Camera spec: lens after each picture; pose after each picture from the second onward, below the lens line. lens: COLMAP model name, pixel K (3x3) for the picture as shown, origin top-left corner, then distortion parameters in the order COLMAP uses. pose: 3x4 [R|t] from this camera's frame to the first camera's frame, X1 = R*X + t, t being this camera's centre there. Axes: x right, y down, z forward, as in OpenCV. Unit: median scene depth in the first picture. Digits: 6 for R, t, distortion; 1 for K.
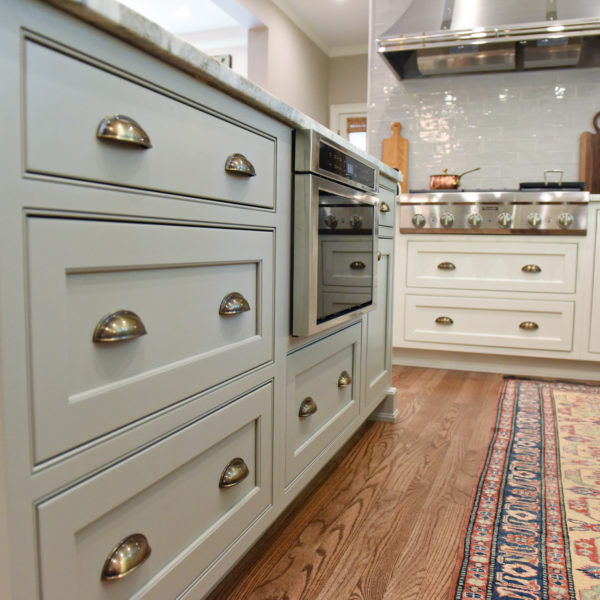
lens RADIAL K [[608.7, 0, 300.0], [0, 608.7, 300.0], [0, 0, 1]] dist [-0.040598, -0.016083]
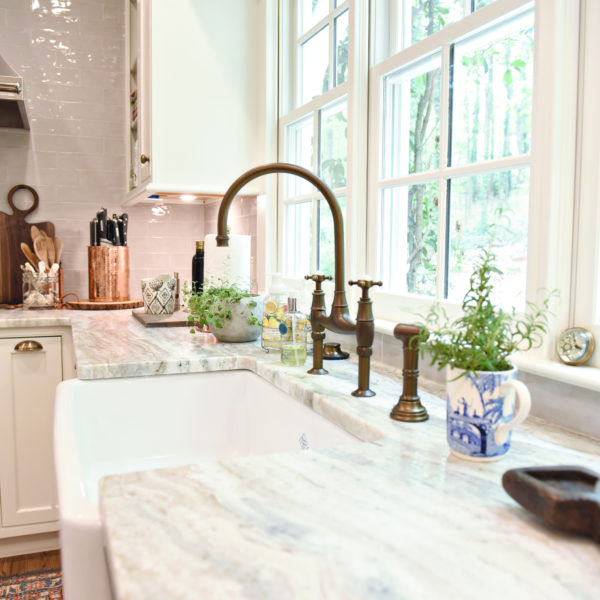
lens RADIAL K [[608.7, 0, 300.0], [0, 608.7, 300.0], [0, 0, 1]] dist [-0.040598, -0.016083]
pose [[0.745932, -0.067341, 0.662609, 0.428345], [0.064579, 0.997500, 0.028677, -0.285286], [-0.662884, 0.021400, 0.748416, 0.305372]]
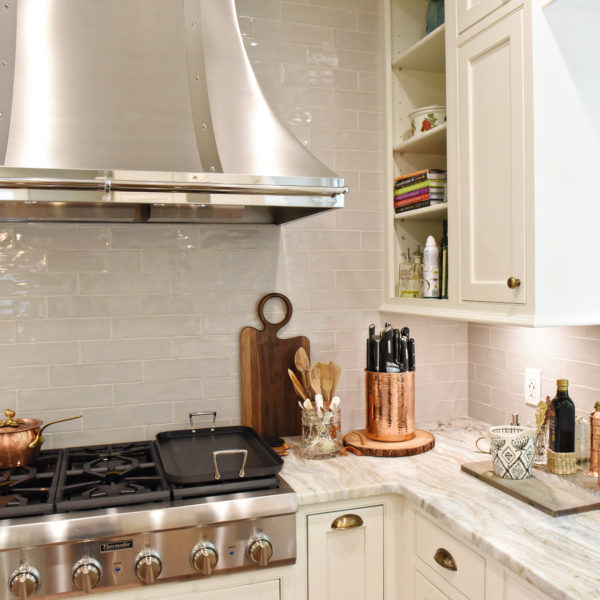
lens RADIAL K [[623.1, 0, 300.0], [0, 623.1, 300.0], [0, 0, 1]] dist [-0.039364, -0.034273]
pose [[0.784903, -0.046712, 0.617855, 0.208280], [0.083773, 0.995999, -0.031123, -0.489463], [-0.613929, 0.076188, 0.785676, 0.788863]]
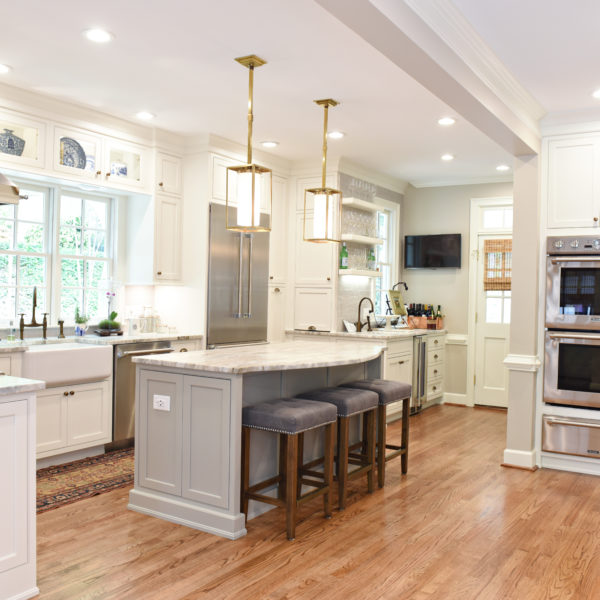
lens RADIAL K [[629.3, 0, 300.0], [0, 629.3, 300.0], [0, 0, 1]] dist [-0.043174, -0.009639]
pose [[-0.974562, -0.037719, 0.220923, -0.713253], [-0.015179, 0.994581, 0.102851, -0.607250], [-0.223606, 0.096882, -0.969853, 2.845772]]
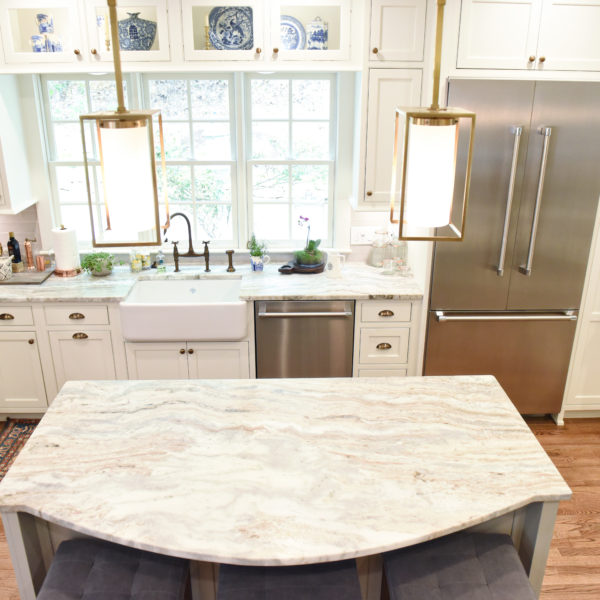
lens RADIAL K [[615.8, 0, 300.0], [0, 615.8, 300.0], [0, 0, 1]] dist [-0.043296, -0.019560]
pose [[-0.368330, -0.354066, 0.859634, -1.096055], [0.078578, 0.909476, 0.408264, -0.909749], [-0.926368, 0.217924, -0.307166, 1.040936]]
